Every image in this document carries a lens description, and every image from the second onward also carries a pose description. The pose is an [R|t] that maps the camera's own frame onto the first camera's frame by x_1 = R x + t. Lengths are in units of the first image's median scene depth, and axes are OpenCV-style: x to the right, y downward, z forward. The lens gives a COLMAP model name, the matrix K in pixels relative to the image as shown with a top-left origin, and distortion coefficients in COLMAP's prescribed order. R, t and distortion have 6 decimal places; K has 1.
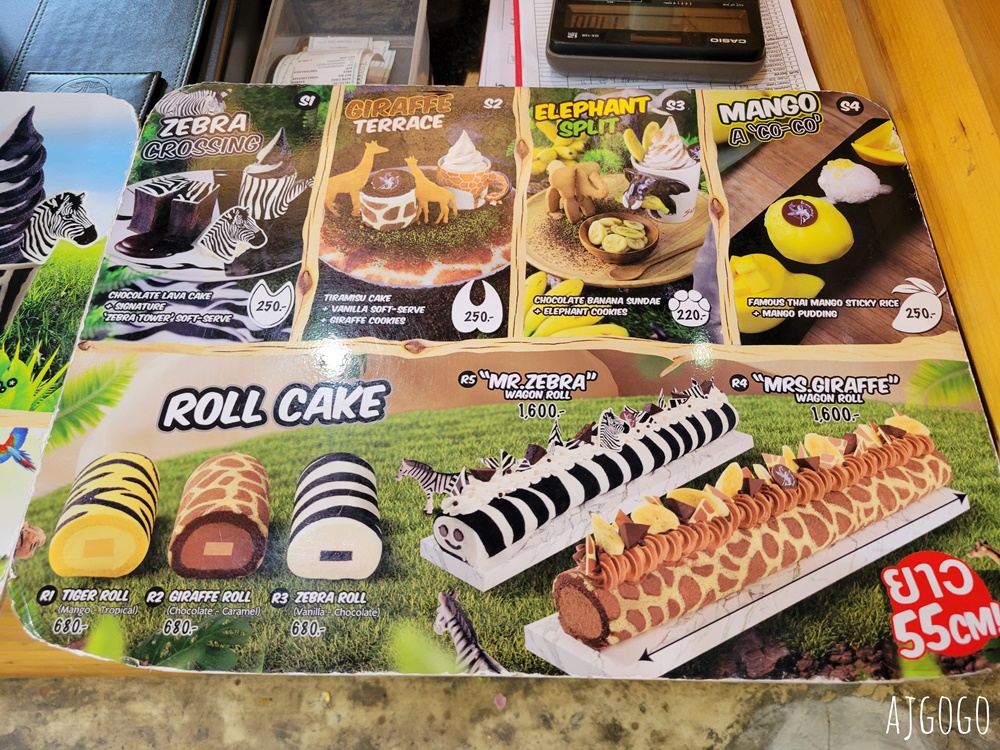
lens RADIAL K [[761.4, 0, 499.4], [0, 761.4, 364.7], [0, 0, 1]] dist [0.026824, -0.015347]
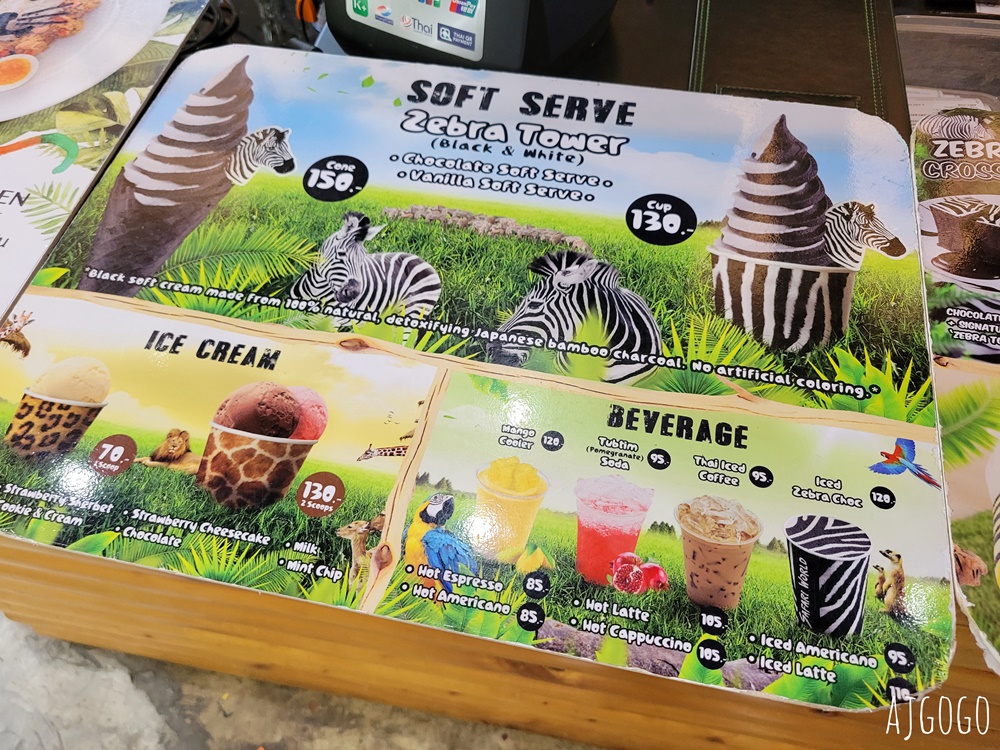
lens RADIAL K [[761.4, 0, 495.5], [0, 761.4, 379.4], [0, 0, 1]] dist [0.026824, -0.015347]
pose [[0.981620, 0.144188, -0.125025, -0.900917], [-0.154093, 0.985318, -0.073505, 0.139328], [0.112591, 0.091419, 0.989427, 0.030338]]
